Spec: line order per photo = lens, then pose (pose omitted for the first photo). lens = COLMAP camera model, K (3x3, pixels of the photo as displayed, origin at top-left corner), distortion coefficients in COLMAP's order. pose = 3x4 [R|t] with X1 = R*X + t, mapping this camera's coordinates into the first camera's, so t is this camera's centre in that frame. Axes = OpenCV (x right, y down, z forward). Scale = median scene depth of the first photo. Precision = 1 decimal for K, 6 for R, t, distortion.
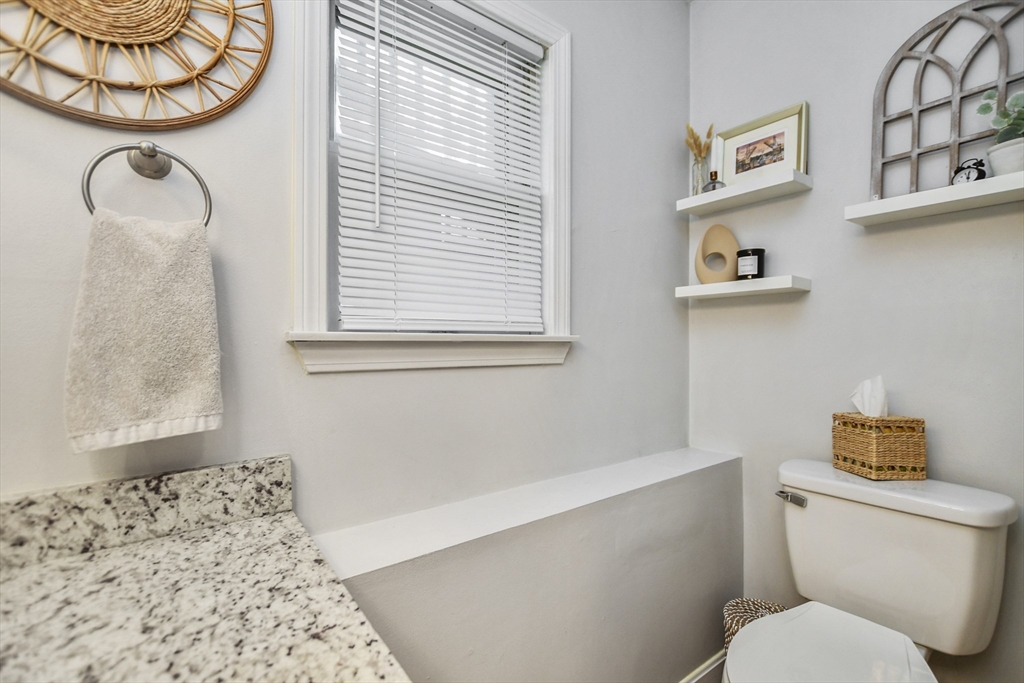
lens RADIAL K [[452.1, 0, 510.8], [0, 452.1, 347.1], [0, 0, 1]] dist [-0.012507, 0.003666]
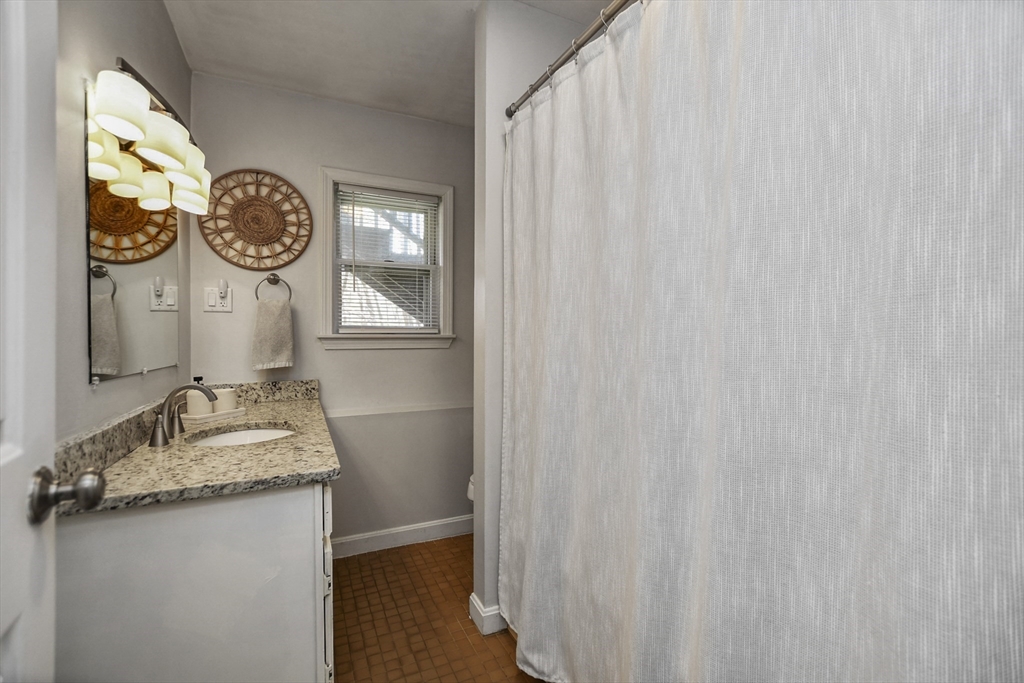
lens RADIAL K [[452.1, 0, 510.4], [0, 452.1, 339.0], [0, 0, 1]] dist [-0.012507, 0.003666]
pose [[0.979352, -0.002246, -0.202148, 1.368150], [0.000963, 0.999979, -0.006444, 0.015111], [0.202159, 0.006116, 0.979334, -1.643104]]
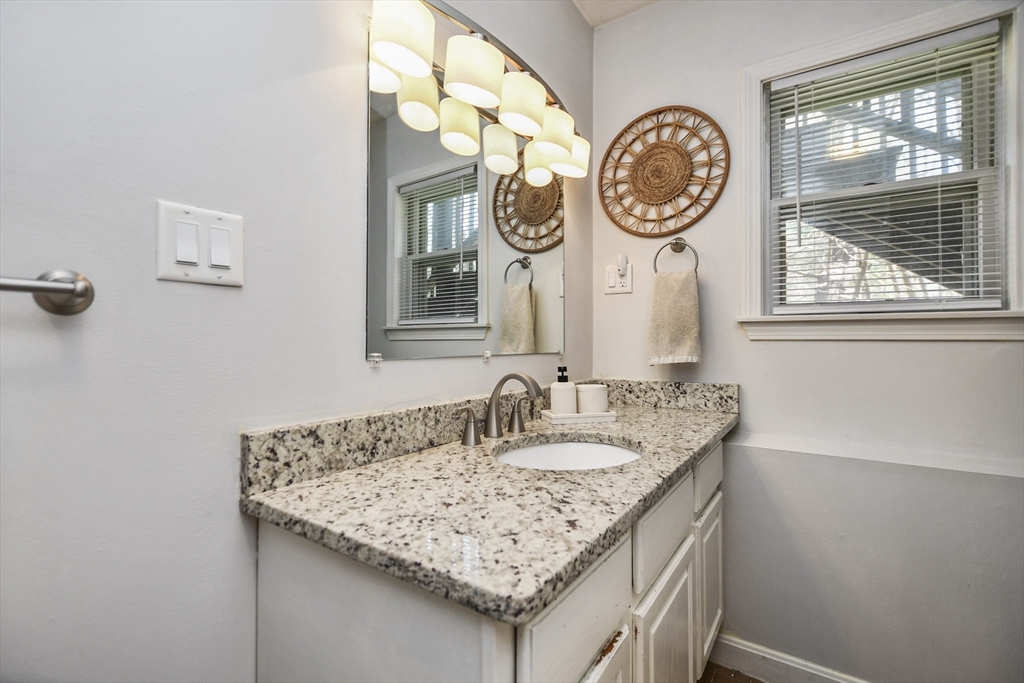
lens RADIAL K [[452.1, 0, 512.3], [0, 452.1, 330.6], [0, 0, 1]] dist [-0.012507, 0.003666]
pose [[0.319348, -0.021631, -0.947391, 1.079147], [-0.013552, 0.999533, -0.027389, 0.095366], [0.947541, 0.021586, 0.318906, -0.520299]]
